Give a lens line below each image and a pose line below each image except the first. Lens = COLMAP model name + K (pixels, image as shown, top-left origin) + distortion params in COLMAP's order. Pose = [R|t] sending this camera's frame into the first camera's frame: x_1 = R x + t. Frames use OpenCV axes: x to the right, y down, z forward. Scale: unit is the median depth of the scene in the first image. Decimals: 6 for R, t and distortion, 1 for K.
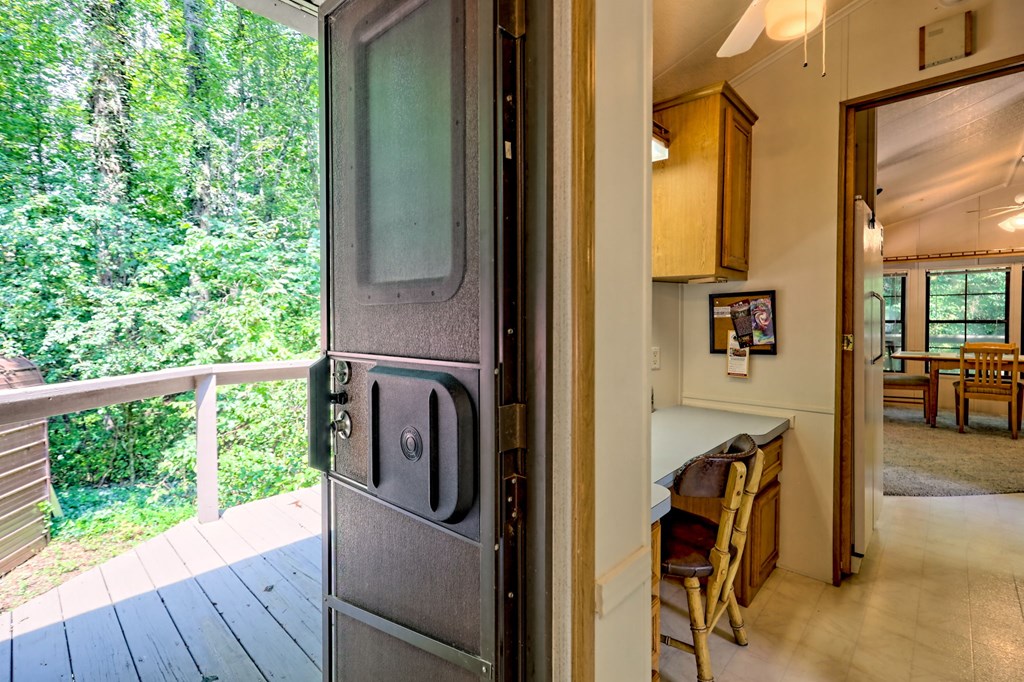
lens RADIAL K [[469.6, 0, 508.7], [0, 469.6, 326.2], [0, 0, 1]] dist [-0.000353, -0.001304]
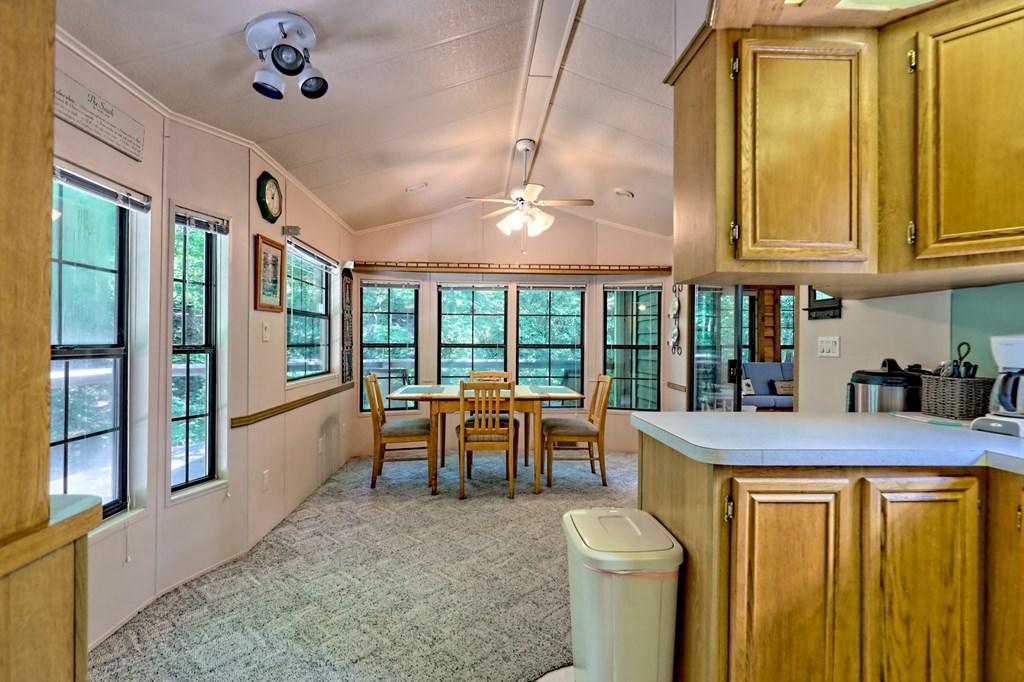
lens RADIAL K [[469.6, 0, 515.3], [0, 469.6, 340.5], [0, 0, 1]] dist [-0.000353, -0.001304]
pose [[0.672709, 0.005014, 0.739890, 0.445711], [0.004021, 0.999938, -0.010432, -0.010758], [-0.739897, 0.009993, 0.672646, 0.412579]]
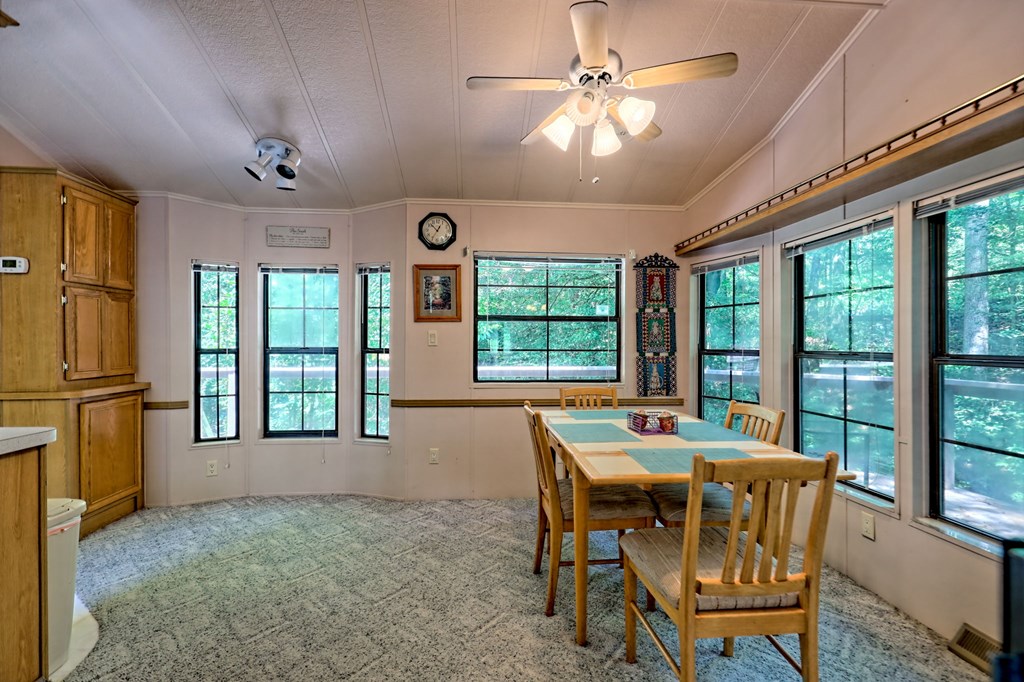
lens RADIAL K [[469.6, 0, 514.5], [0, 469.6, 343.5], [0, 0, 1]] dist [-0.000353, -0.001304]
pose [[0.745186, 0.002695, -0.666851, 1.227470], [-0.010688, 0.999912, -0.007903, -0.016537], [0.666771, 0.013017, 0.745149, 0.563317]]
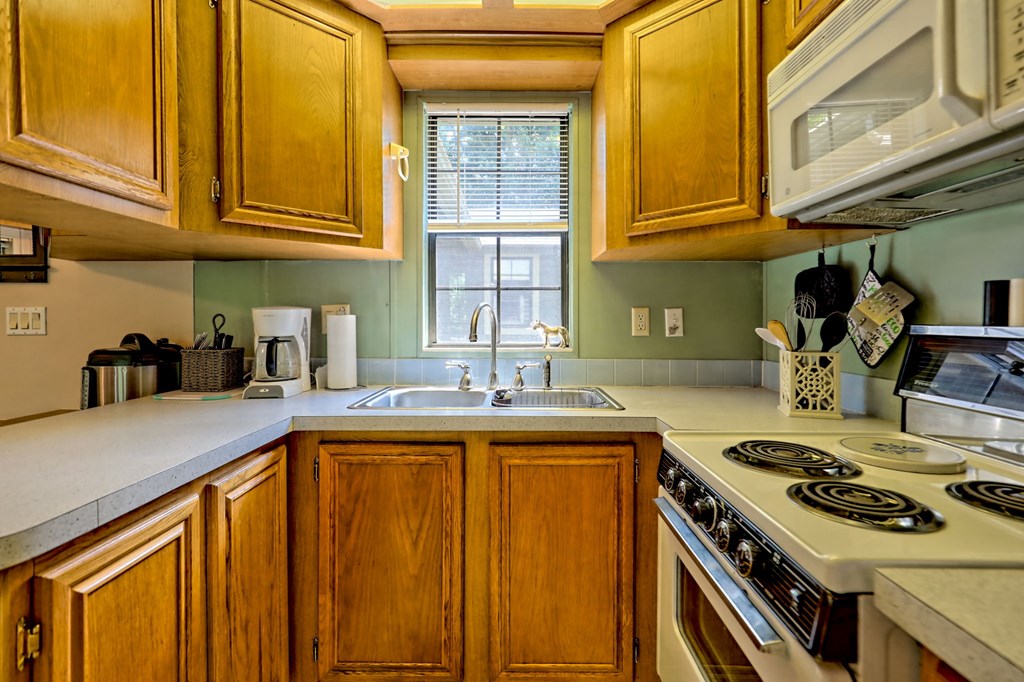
lens RADIAL K [[469.6, 0, 504.3], [0, 469.6, 321.4], [0, 0, 1]] dist [-0.000353, -0.001304]
pose [[-0.685300, -0.006090, 0.728235, 0.692556], [0.010565, 0.999777, 0.018304, -0.009594], [-0.728184, 0.020237, -0.685083, 0.638603]]
